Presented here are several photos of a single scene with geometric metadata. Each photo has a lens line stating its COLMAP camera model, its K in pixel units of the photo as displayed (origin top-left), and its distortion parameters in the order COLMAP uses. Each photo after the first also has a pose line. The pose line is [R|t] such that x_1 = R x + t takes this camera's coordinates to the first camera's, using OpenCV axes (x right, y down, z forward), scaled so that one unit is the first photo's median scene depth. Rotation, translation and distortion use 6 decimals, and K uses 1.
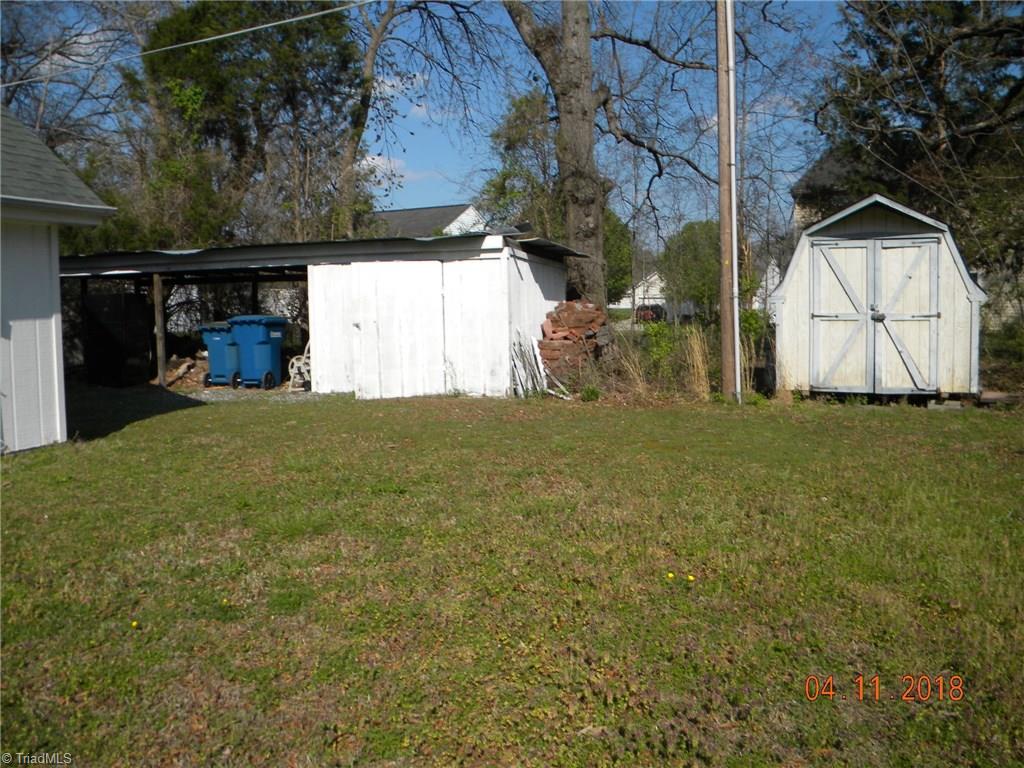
lens RADIAL K [[859.8, 0, 507.1], [0, 859.8, 365.4], [0, 0, 1]] dist [-0.194161, 0.176652]
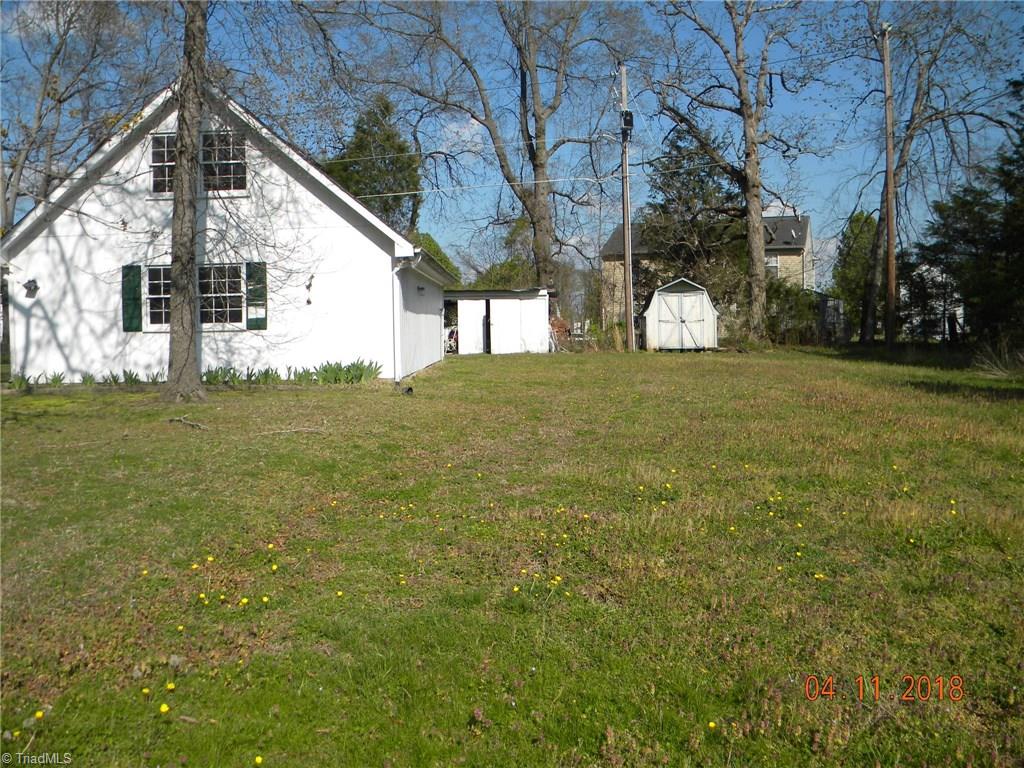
lens RADIAL K [[859.8, 0, 507.1], [0, 859.8, 365.4], [0, 0, 1]] dist [-0.194161, 0.176652]
pose [[0.960326, -0.011444, 0.278645, -0.869728], [0.022646, 0.999058, -0.037016, 0.174049], [-0.277959, 0.041858, 0.959681, -1.488292]]
